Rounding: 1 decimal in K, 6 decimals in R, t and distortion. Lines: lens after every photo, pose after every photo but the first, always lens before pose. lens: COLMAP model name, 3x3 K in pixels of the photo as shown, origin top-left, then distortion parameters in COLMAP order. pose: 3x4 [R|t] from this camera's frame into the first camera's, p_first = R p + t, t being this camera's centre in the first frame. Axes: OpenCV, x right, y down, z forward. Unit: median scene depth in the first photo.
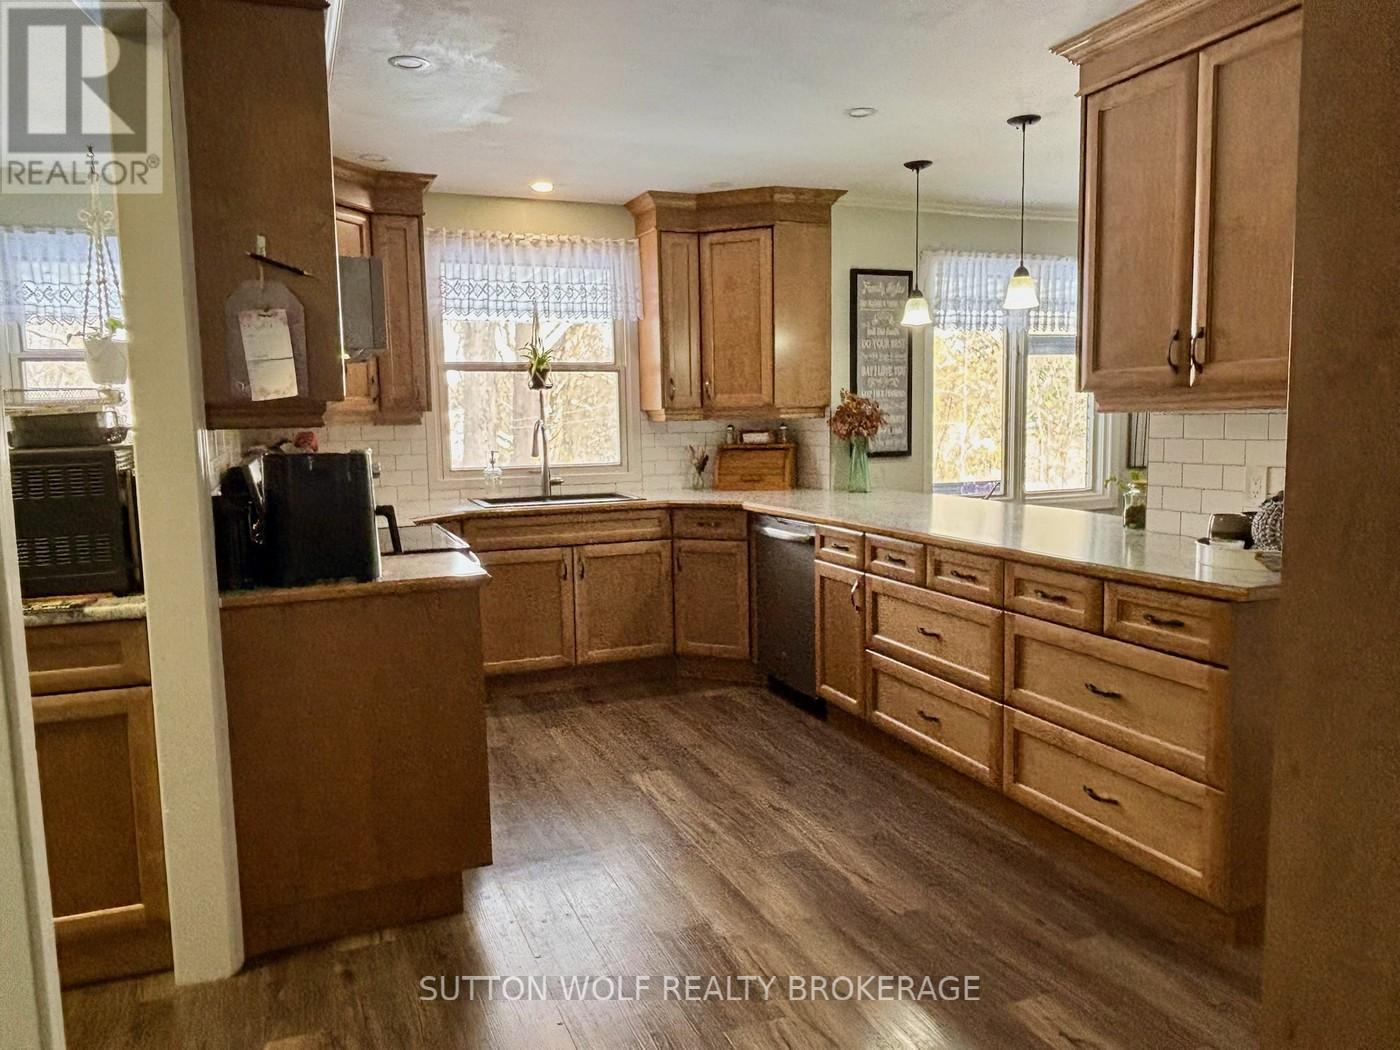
lens RADIAL K [[987.1, 0, 699.2], [0, 987.1, 550.8], [0, 0, 1]] dist [-0.006173, -0.003598]
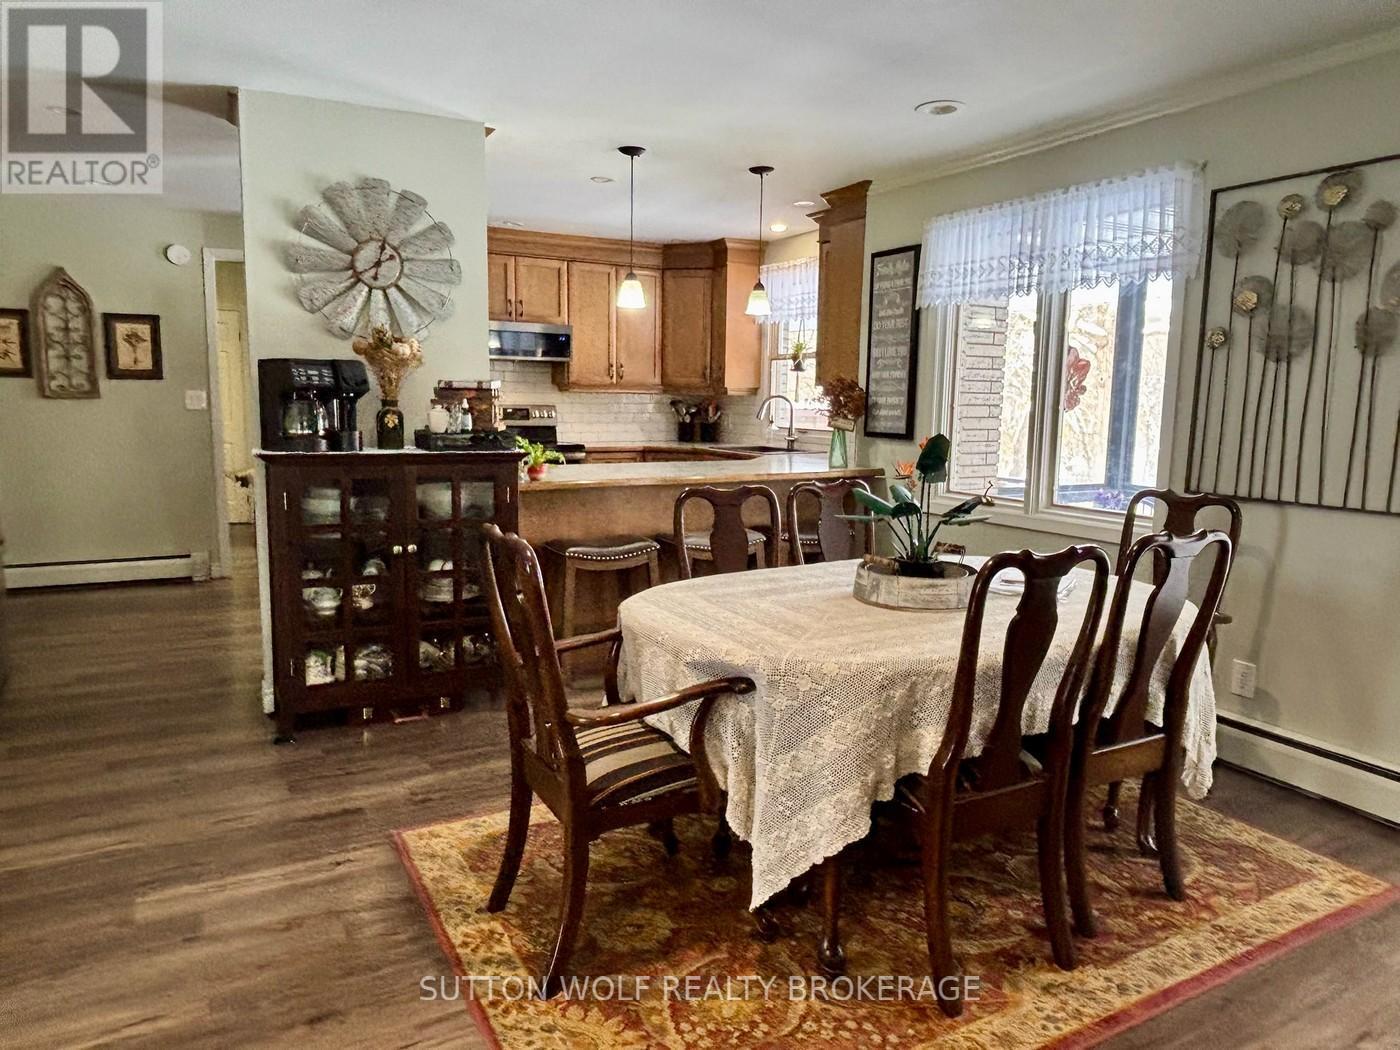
lens RADIAL K [[930.2, 0, 700.0], [0, 930.2, 525.0], [0, 0, 1]] dist [-0.002504, -0.002965]
pose [[0.120958, 0.154456, -0.980567, 1.128433], [-0.153417, 0.978860, 0.135262, -0.111052], [0.980731, 0.134074, 0.142097, 0.718760]]
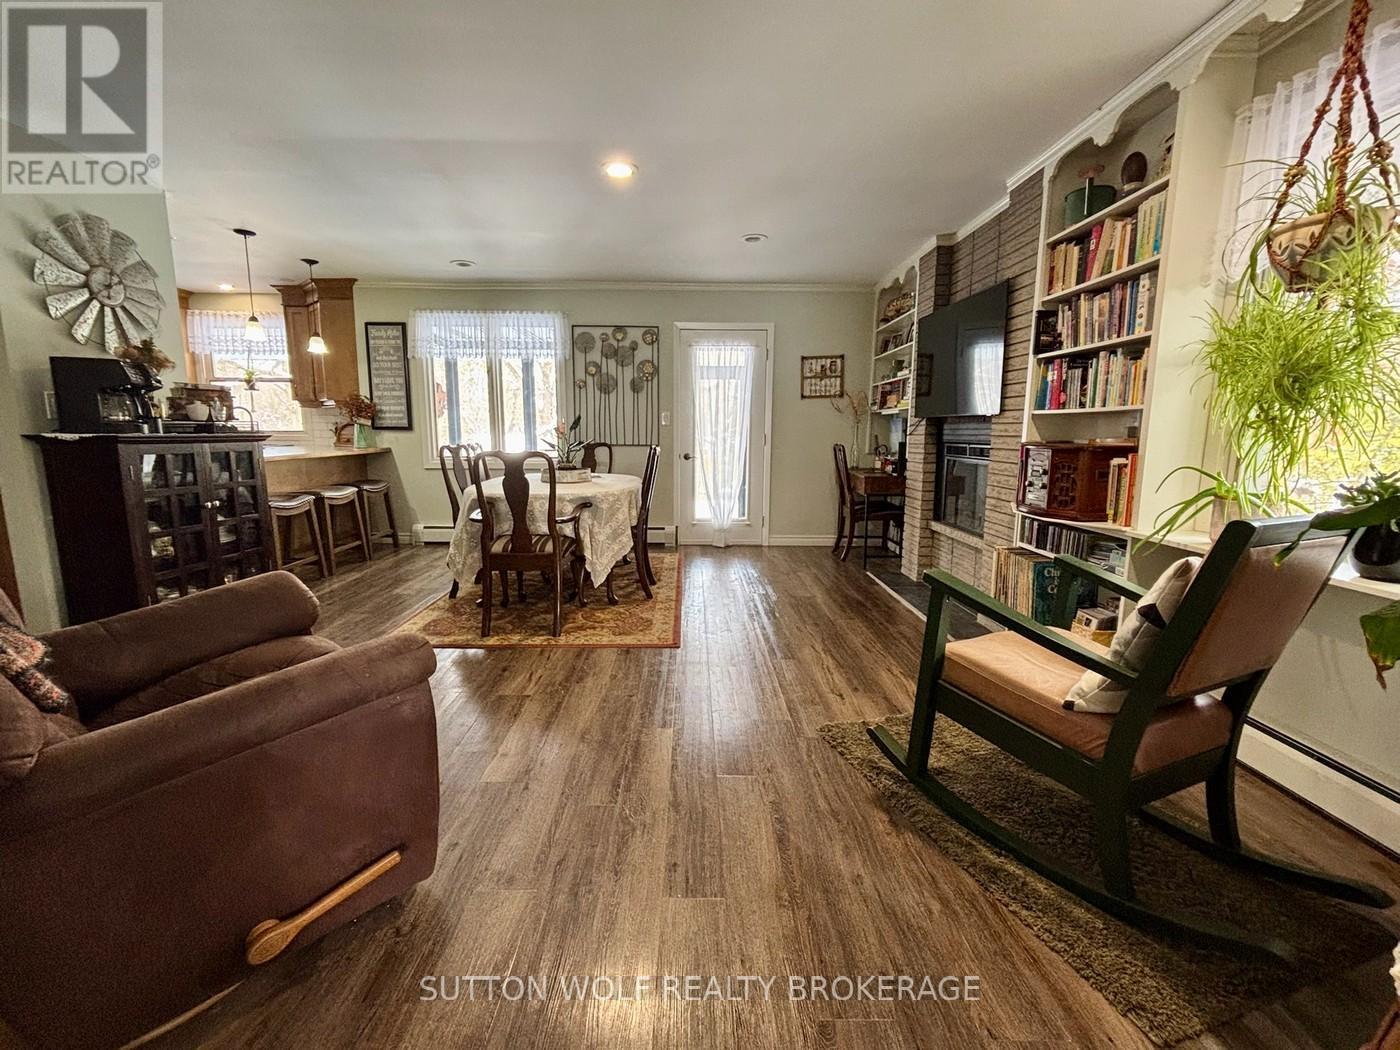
lens RADIAL K [[597.9, 0, 700.0], [0, 597.9, 525.0], [0, 0, 1]] dist [-0.010729, -0.000237]
pose [[0.936071, 0.078516, -0.342938, 1.111996], [-0.071463, 0.996891, 0.033177, -0.000646], [0.344477, -0.006549, 0.938772, 0.197411]]
